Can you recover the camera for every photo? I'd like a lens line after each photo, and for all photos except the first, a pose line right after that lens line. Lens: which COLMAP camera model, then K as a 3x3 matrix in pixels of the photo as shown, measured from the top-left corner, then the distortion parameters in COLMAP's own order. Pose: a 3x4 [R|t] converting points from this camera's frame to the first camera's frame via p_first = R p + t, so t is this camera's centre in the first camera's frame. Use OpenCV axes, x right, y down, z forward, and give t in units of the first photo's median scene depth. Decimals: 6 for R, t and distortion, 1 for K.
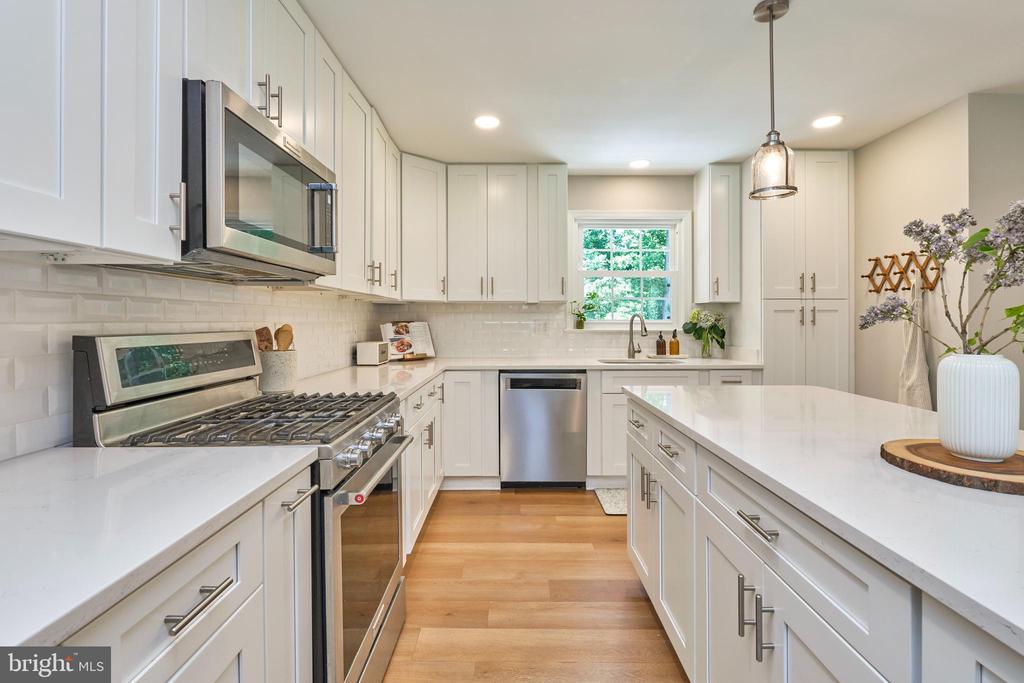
lens RADIAL K [[476.9, 0, 512.7], [0, 476.9, 324.8], [0, 0, 1]] dist [-0.012246, -0.000133]
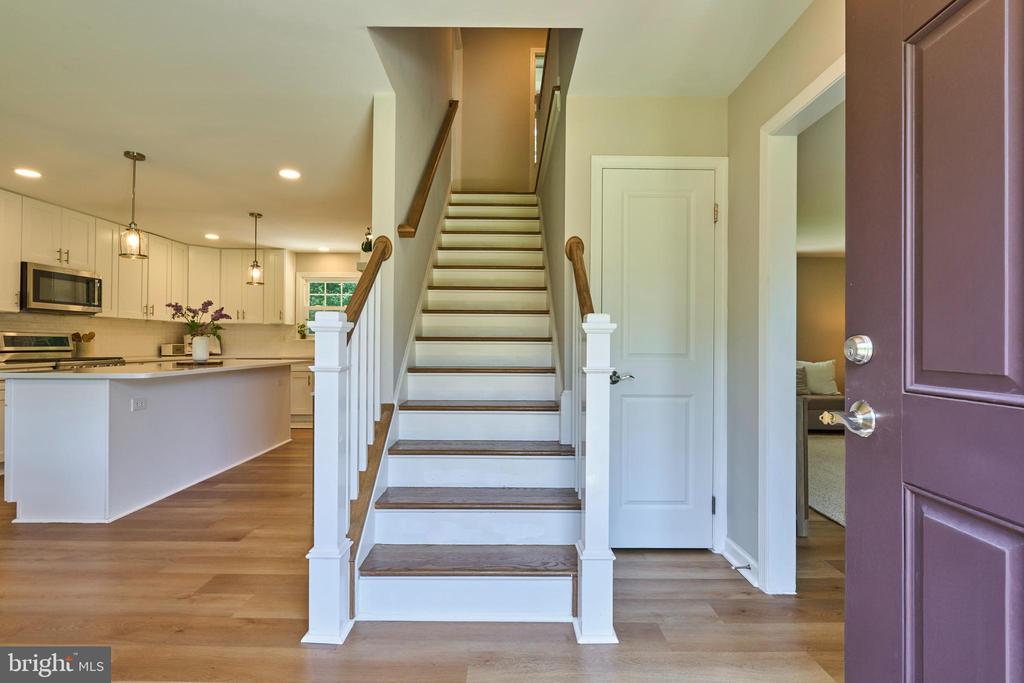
lens RADIAL K [[476.9, 0, 505.2], [0, 476.9, 338.3], [0, 0, 1]] dist [-0.012246, -0.000133]
pose [[0.999941, 0.006958, -0.008297, 1.129780], [-0.007112, 0.999800, -0.018694, 0.041673], [0.008165, 0.018751, 0.999791, -0.952698]]
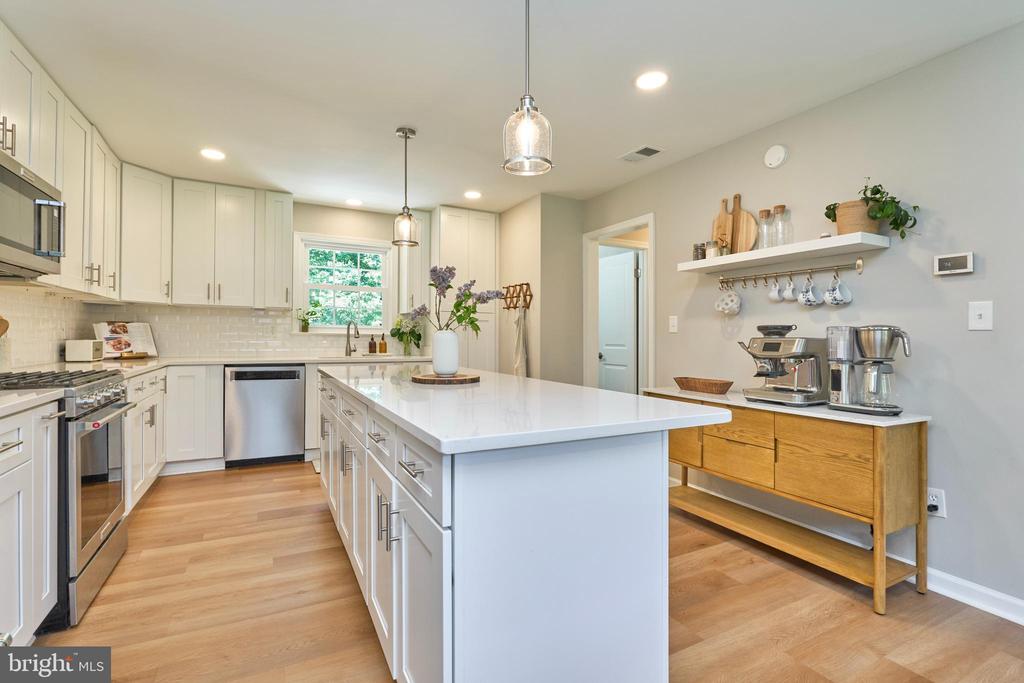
lens RADIAL K [[476.9, 0, 504.7], [0, 476.9, 339.4], [0, 0, 1]] dist [-0.012246, -0.000133]
pose [[0.891005, 0.010218, 0.453879, 0.057980], [-0.009758, 0.999947, -0.003357, 0.032798], [-0.453889, -0.001438, 0.891057, -0.356434]]
